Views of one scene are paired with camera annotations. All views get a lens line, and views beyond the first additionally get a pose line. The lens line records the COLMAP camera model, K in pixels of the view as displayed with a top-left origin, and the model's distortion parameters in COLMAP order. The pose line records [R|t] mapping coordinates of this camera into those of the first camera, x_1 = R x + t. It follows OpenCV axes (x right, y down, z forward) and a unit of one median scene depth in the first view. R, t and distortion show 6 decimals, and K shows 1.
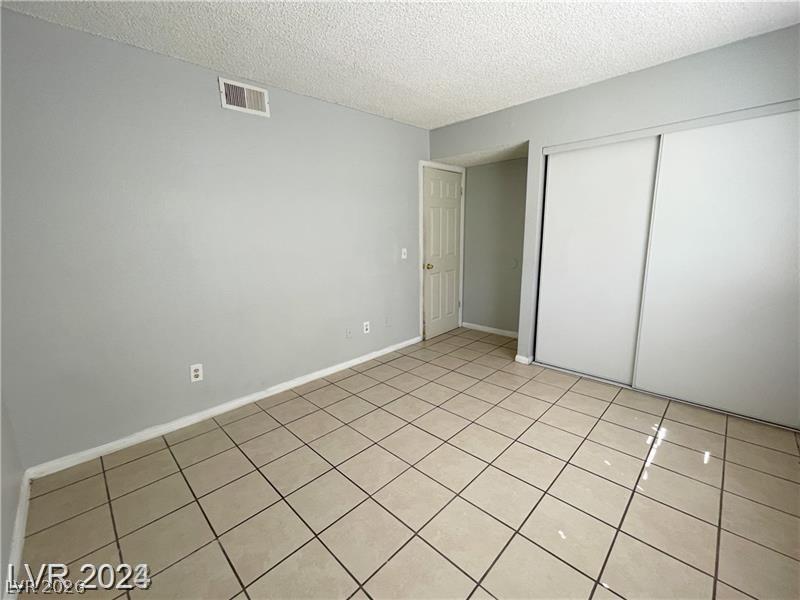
lens RADIAL K [[336.8, 0, 400.0], [0, 336.8, 300.0], [0, 0, 1]] dist [-0.001976, -0.000240]
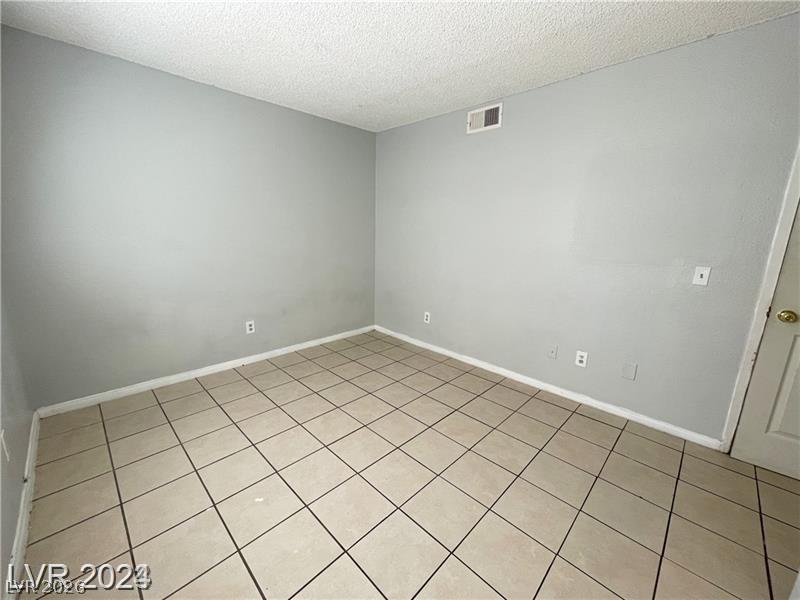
lens RADIAL K [[322.5, 0, 395.5], [0, 322.5, 300.7], [0, 0, 1]] dist [-0.001042, -0.000185]
pose [[-0.004229, 0.240863, -0.970550, 0.717857], [-0.214067, 0.947842, 0.236160, -0.155732], [0.976810, 0.208761, 0.047552, 0.655164]]
